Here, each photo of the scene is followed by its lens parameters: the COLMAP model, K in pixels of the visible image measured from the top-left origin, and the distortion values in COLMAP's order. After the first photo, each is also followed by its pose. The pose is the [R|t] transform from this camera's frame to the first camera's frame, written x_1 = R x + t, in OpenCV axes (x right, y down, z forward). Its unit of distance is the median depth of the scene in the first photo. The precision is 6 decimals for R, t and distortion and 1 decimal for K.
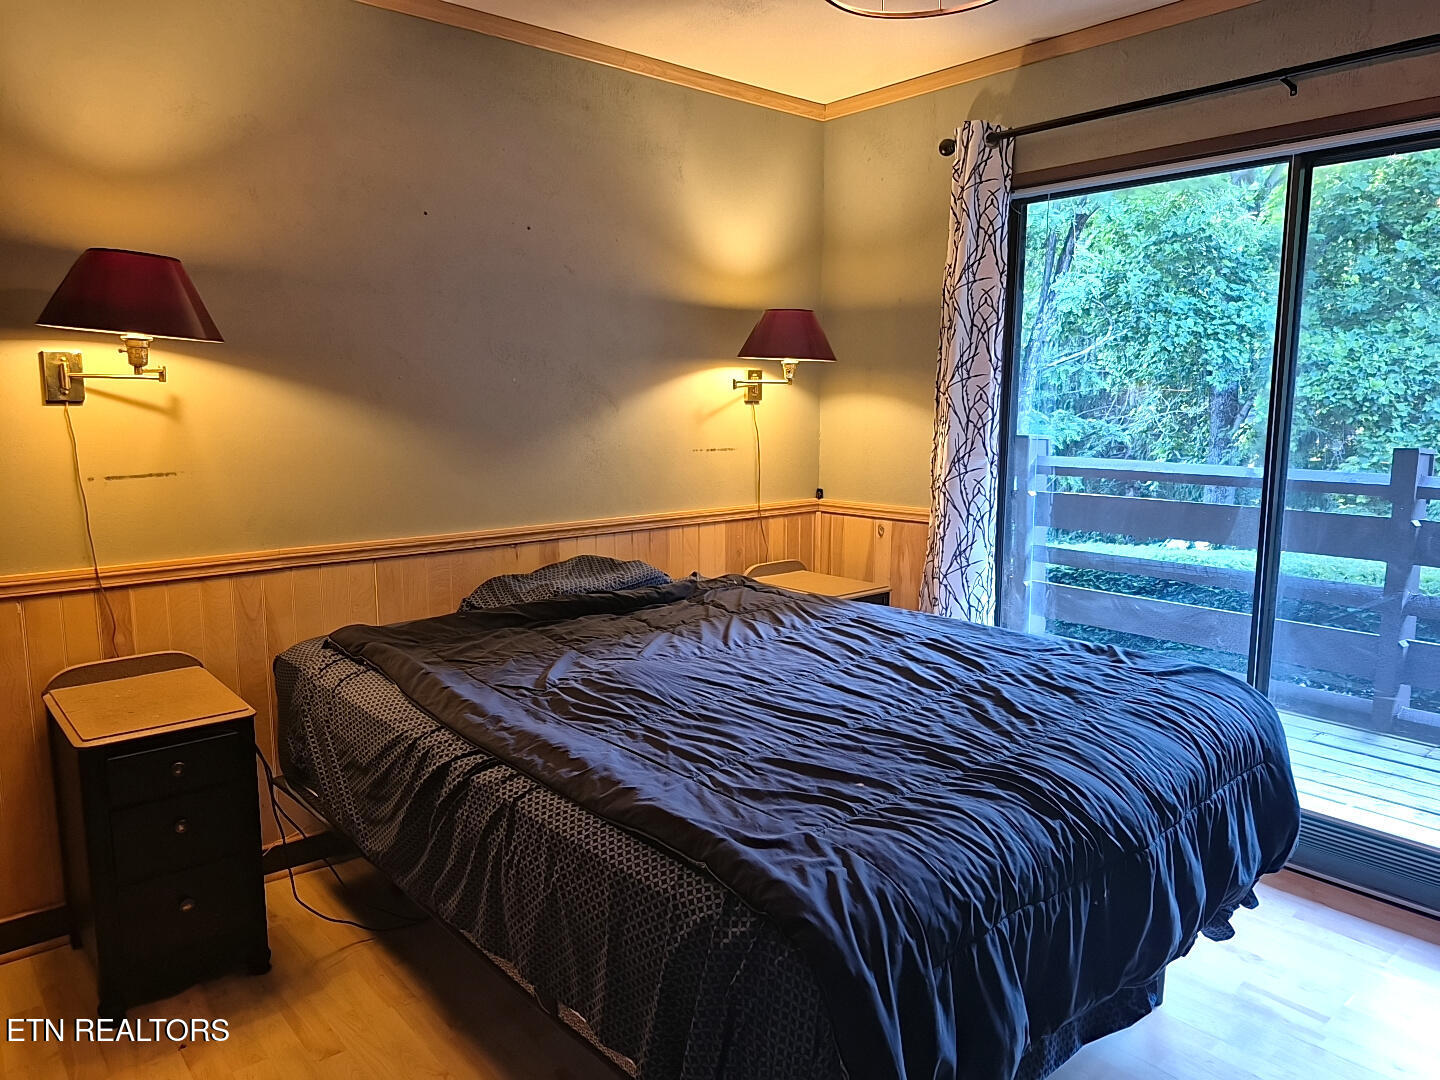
lens RADIAL K [[1003.3, 0, 720.7], [0, 1003.3, 542.6], [0, 0, 1]] dist [0.048064, -0.021395]
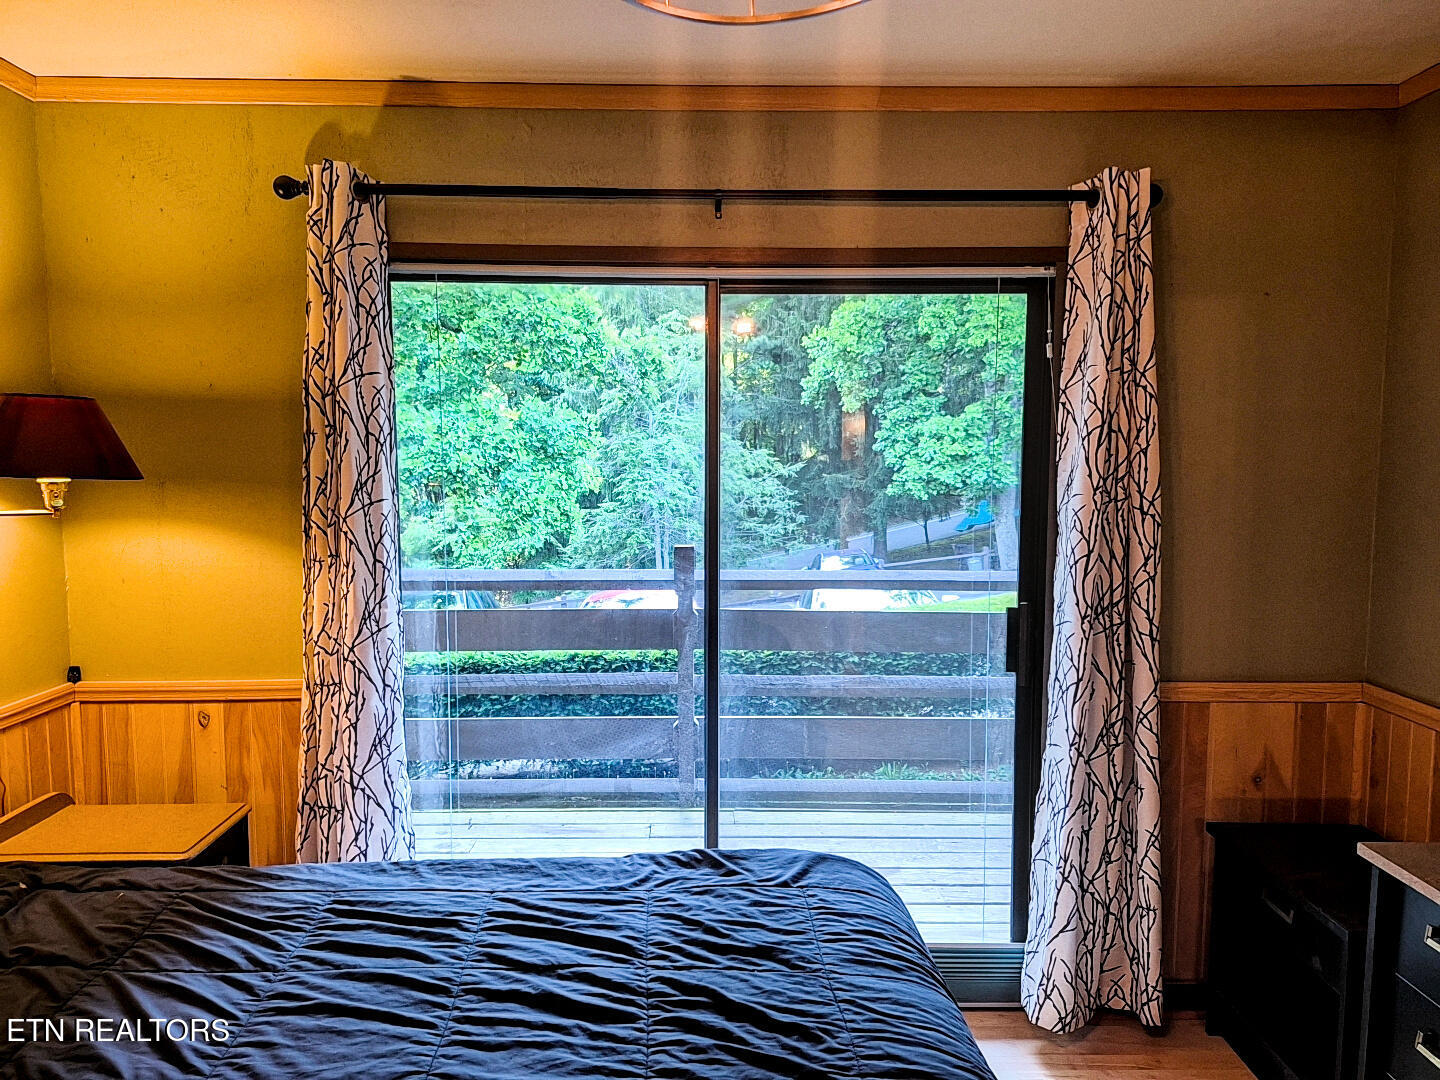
lens RADIAL K [[1003.3, 0, 717.1], [0, 1003.3, 538.3], [0, 0, 1]] dist [0.048064, -0.021395]
pose [[0.644571, -0.062198, 0.762010, -0.154393], [0.110003, 0.993860, -0.011927, -0.101659], [-0.756589, 0.091511, 0.647455, 0.330487]]
